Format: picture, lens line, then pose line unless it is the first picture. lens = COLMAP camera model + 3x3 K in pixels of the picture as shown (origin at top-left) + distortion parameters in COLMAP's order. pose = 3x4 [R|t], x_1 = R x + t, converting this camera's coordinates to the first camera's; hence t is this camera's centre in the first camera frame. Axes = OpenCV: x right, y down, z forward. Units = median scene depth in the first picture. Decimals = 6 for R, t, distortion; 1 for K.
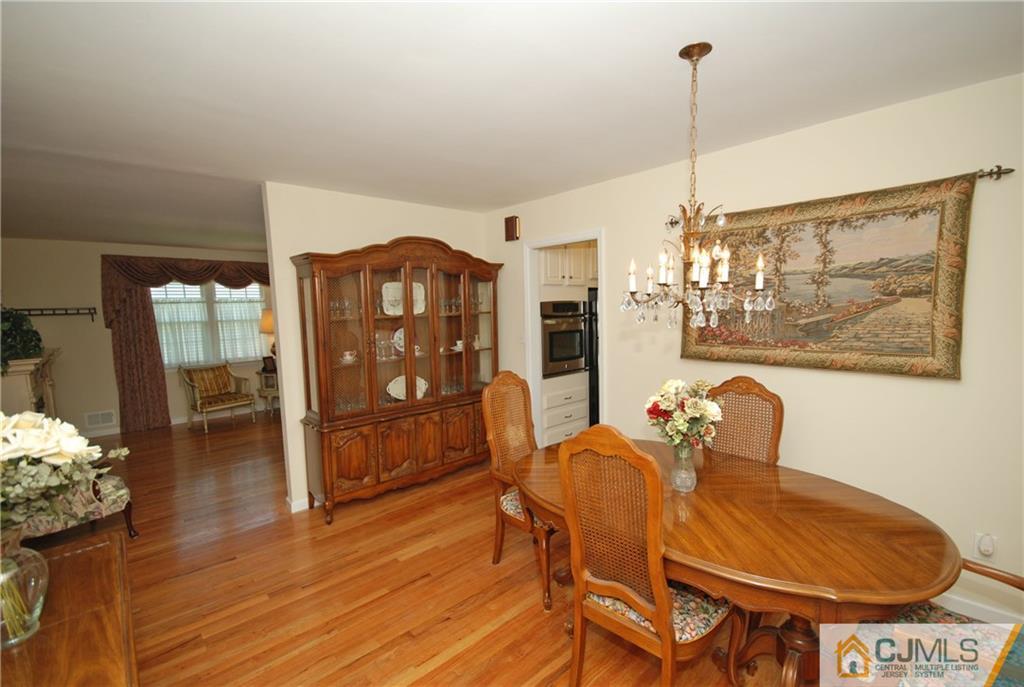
lens RADIAL K [[469.2, 0, 509.5], [0, 469.2, 350.3], [0, 0, 1]] dist [0.002114, -0.000056]
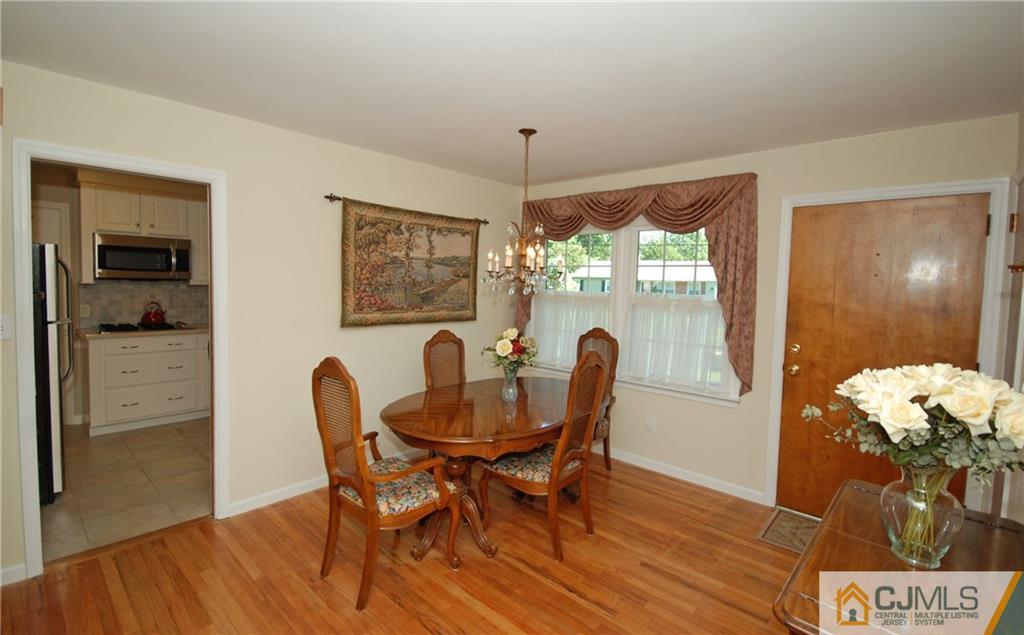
lens RADIAL K [[461.3, 0, 509.1], [0, 461.3, 310.5], [0, 0, 1]] dist [0.000383, -0.000008]
pose [[-0.077717, -0.041617, 0.996106, -0.898769], [0.071651, 0.996312, 0.047216, -0.054759], [-0.994397, 0.075041, -0.074449, 0.887873]]
